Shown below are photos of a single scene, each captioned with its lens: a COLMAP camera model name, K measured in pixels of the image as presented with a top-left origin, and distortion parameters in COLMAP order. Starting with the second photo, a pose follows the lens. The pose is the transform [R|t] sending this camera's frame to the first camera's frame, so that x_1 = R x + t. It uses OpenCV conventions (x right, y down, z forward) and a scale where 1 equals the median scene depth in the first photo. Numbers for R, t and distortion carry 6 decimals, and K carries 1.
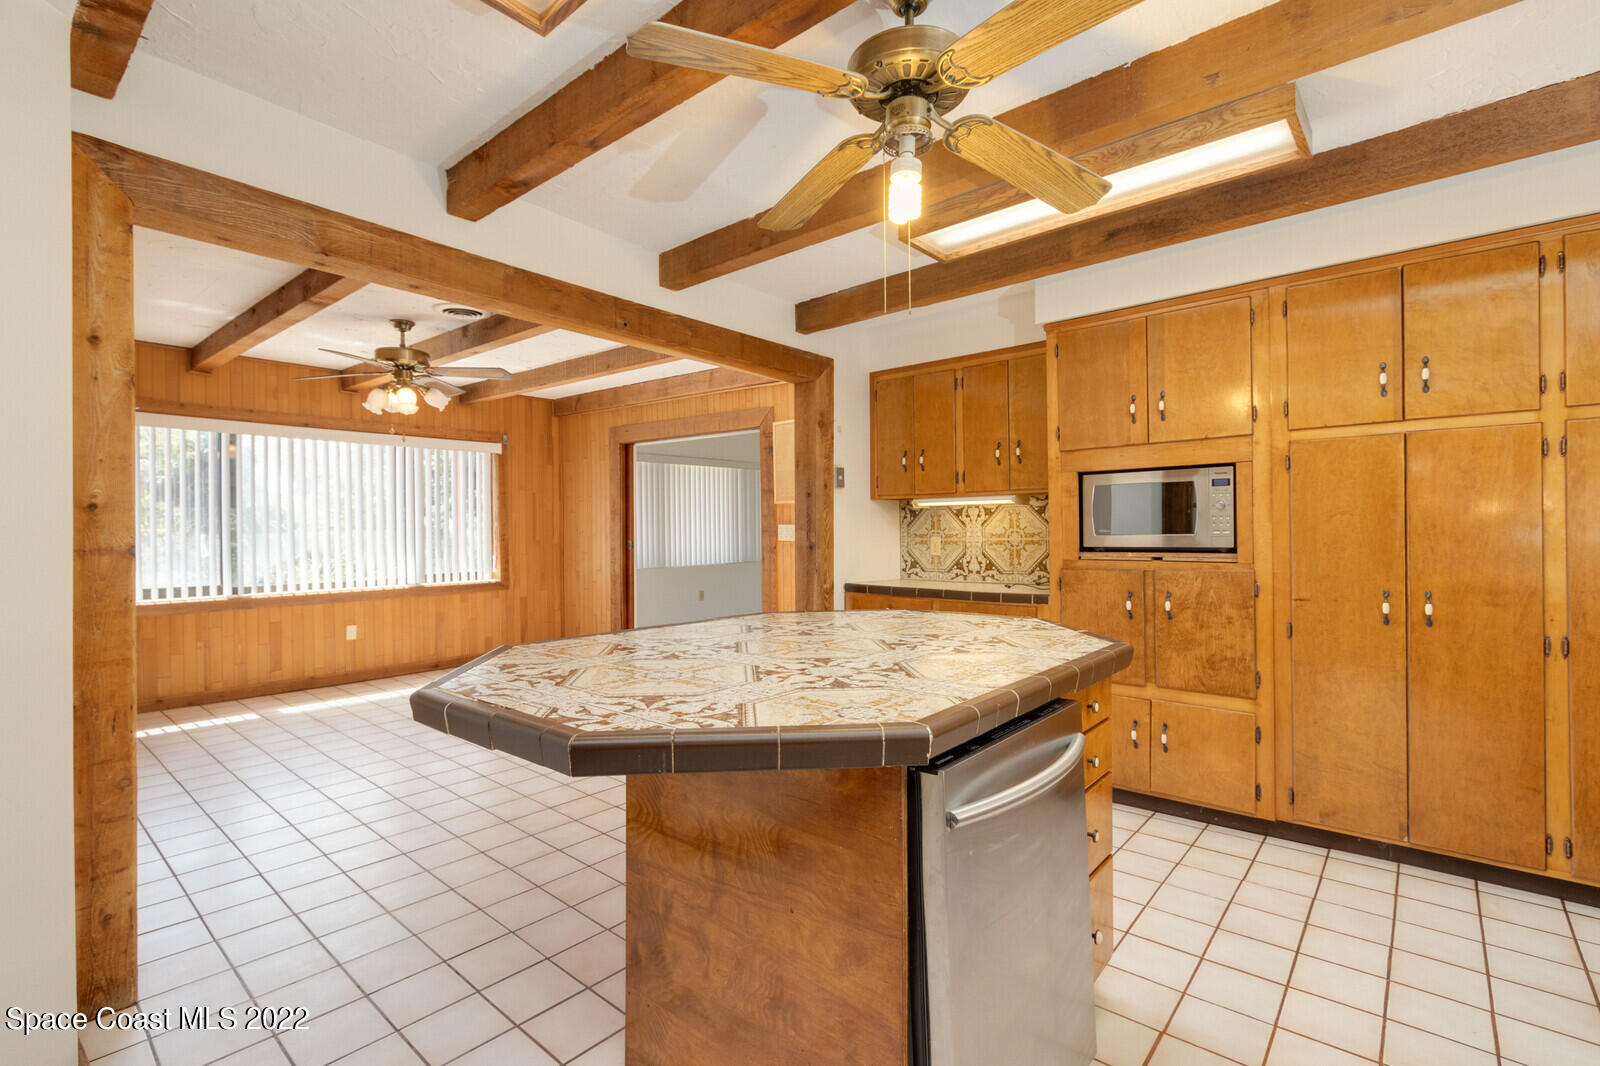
lens RADIAL K [[733.5, 0, 793.4], [0, 733.5, 529.2], [0, 0, 1]] dist [0.000798, 0.003101]
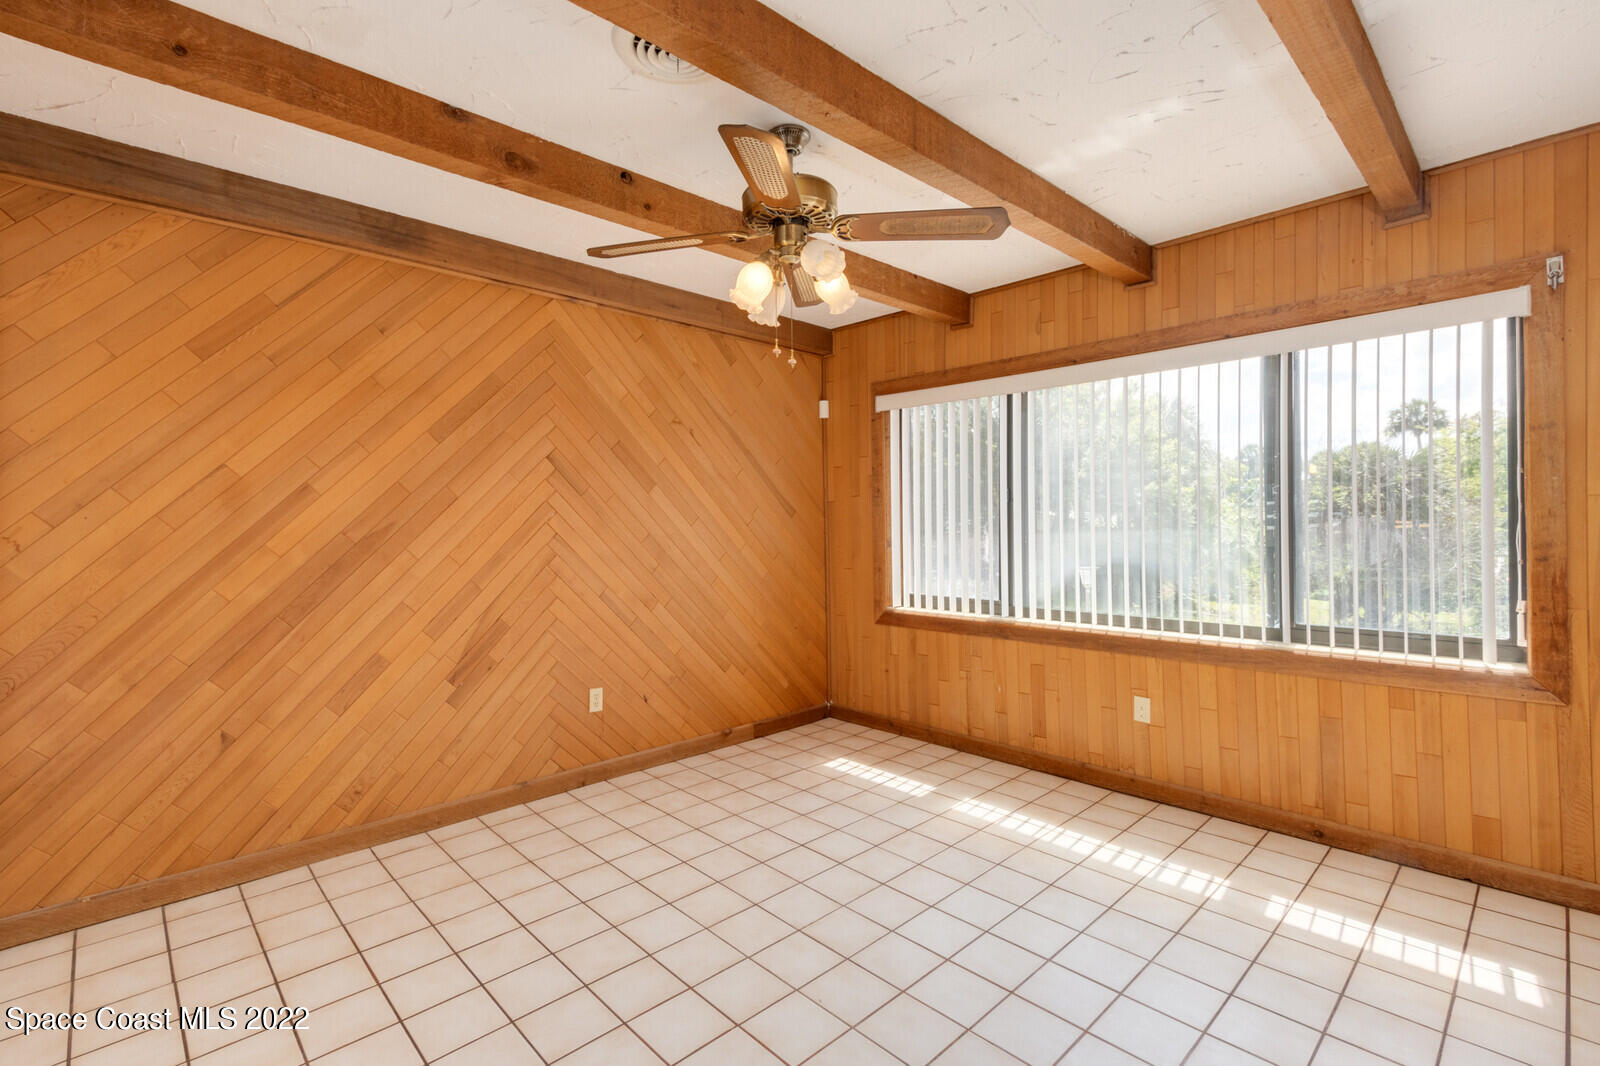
lens RADIAL K [[733.5, 0, 794.0], [0, 733.5, 526.0], [0, 0, 1]] dist [0.000798, 0.003101]
pose [[-0.096451, 0.003666, -0.995331, -0.012330], [0.001905, 0.999992, 0.003499, -0.003623], [0.995336, -0.001558, -0.096457, 0.842595]]
